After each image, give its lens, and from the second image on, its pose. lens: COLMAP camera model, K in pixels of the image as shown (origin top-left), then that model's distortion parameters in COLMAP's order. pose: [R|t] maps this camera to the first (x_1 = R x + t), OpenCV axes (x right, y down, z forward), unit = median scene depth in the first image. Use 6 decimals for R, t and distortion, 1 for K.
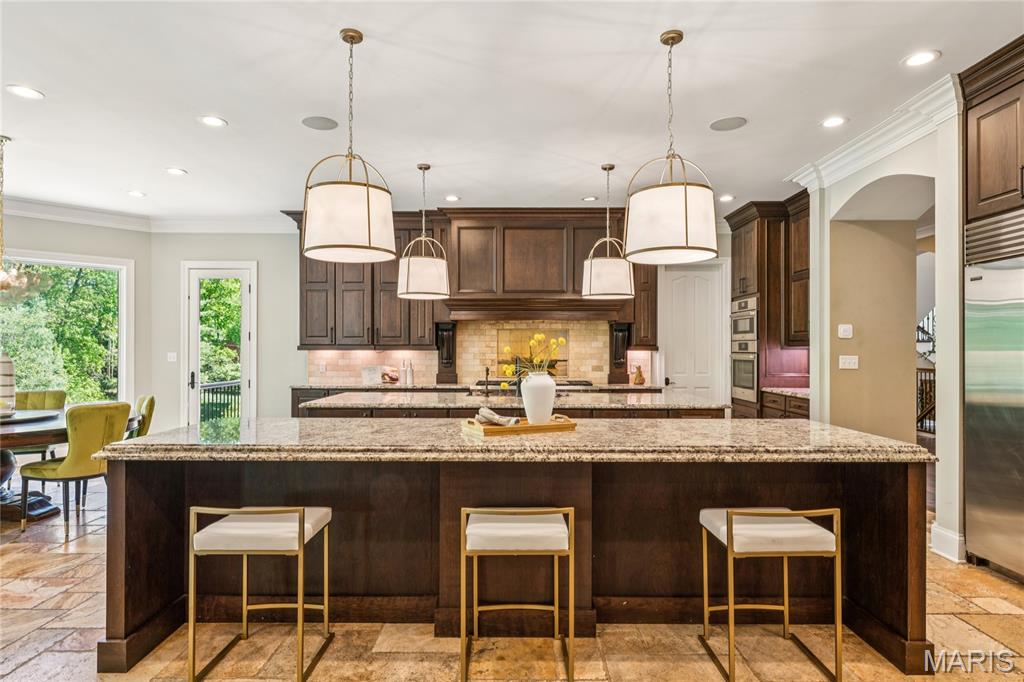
lens RADIAL K [[579.1, 0, 516.2], [0, 579.1, 344.9], [0, 0, 1]] dist [-0.008742, -0.000254]
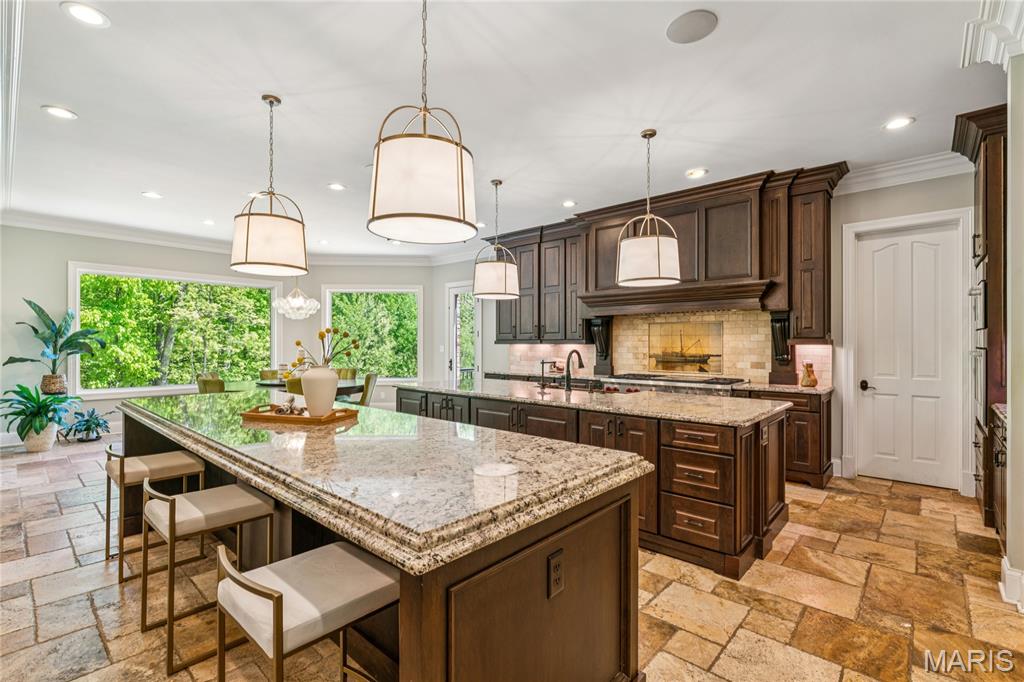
lens RADIAL K [[462.9, 0, 514.1], [0, 462.9, 340.8], [0, 0, 1]] dist [-0.012363, 0.001032]
pose [[0.739638, -0.004309, -0.672991, 0.335898], [0.005009, 0.999987, -0.000897, 0.002818], [0.672986, -0.002707, 0.739650, 0.247040]]
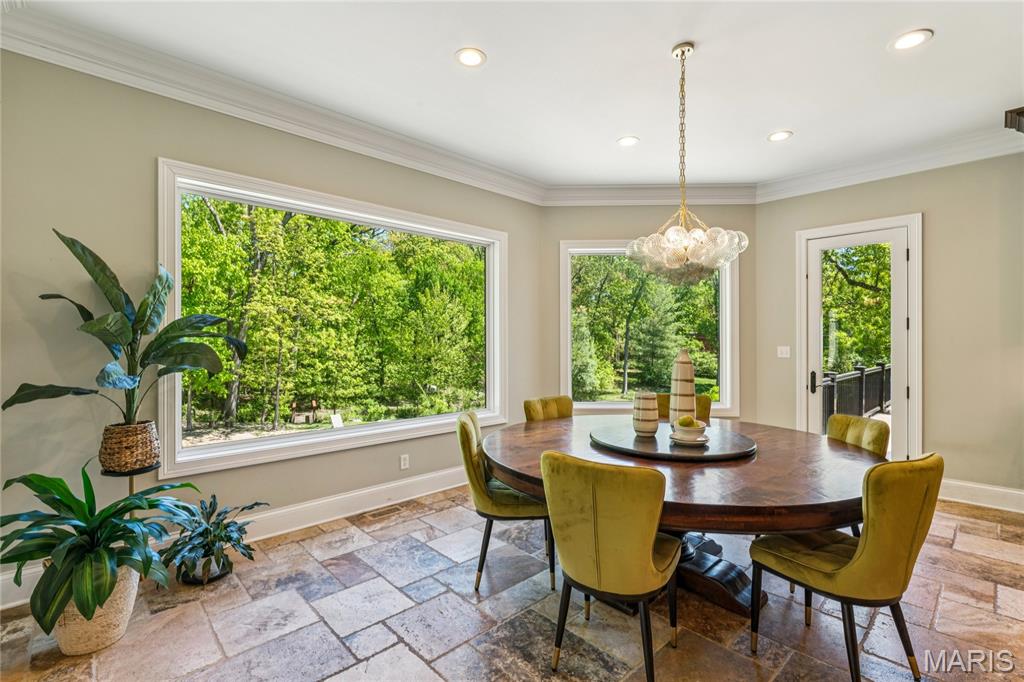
lens RADIAL K [[462.9, 0, 510.4], [0, 462.9, 337.5], [0, 0, 1]] dist [-0.012363, 0.001032]
pose [[0.676389, -0.008240, -0.736499, -0.376399], [0.008975, 0.999955, -0.002945, -0.000781], [0.736490, -0.004618, 0.676433, 0.276447]]
